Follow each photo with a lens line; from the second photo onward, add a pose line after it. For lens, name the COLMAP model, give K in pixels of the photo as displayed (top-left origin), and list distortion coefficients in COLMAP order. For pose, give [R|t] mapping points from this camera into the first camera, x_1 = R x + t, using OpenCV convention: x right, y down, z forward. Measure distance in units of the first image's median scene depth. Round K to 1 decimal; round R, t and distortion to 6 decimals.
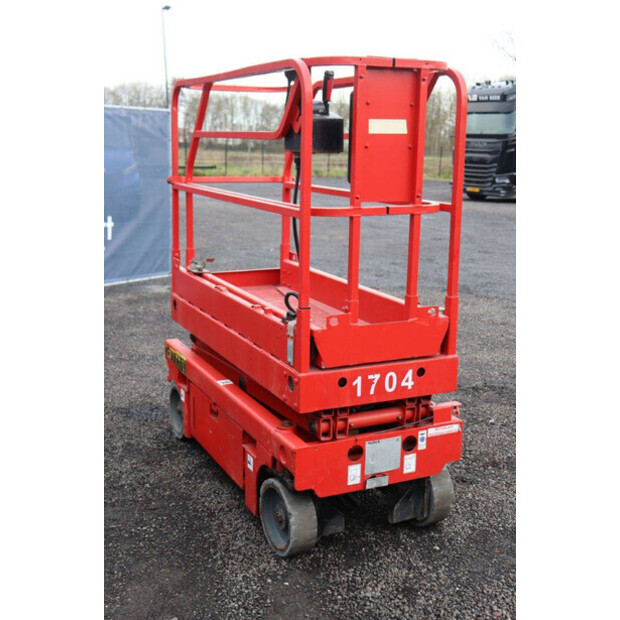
lens RADIAL K [[794.1, 0, 310.0], [0, 794.1, 310.0], [0, 0, 1]] dist [-0.007635, 0.009294]
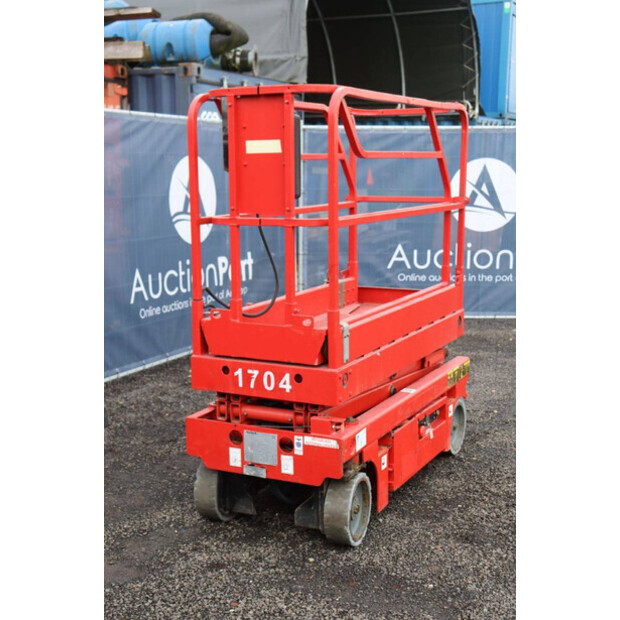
lens RADIAL K [[916.8, 0, 310.0], [0, 916.8, 310.0], [0, 0, 1]] dist [0.043050, 0.010111]
pose [[0.611380, 0.105260, -0.784306, 1.094597], [-0.150211, 0.988531, 0.015576, -0.031982], [0.776950, 0.108288, 0.620179, 0.257291]]
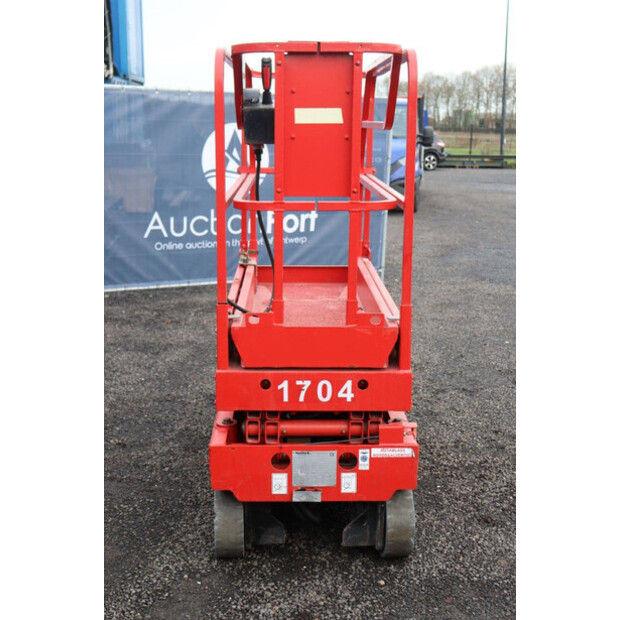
lens RADIAL K [[856.1, 0, 310.0], [0, 856.1, 310.0], [0, 0, 1]] dist [0.026028, 0.052736]
pose [[0.913260, 0.080487, -0.399348, 0.474482], [-0.081054, 0.996589, 0.015497, -0.017637], [0.399233, 0.018216, 0.916668, 0.072944]]
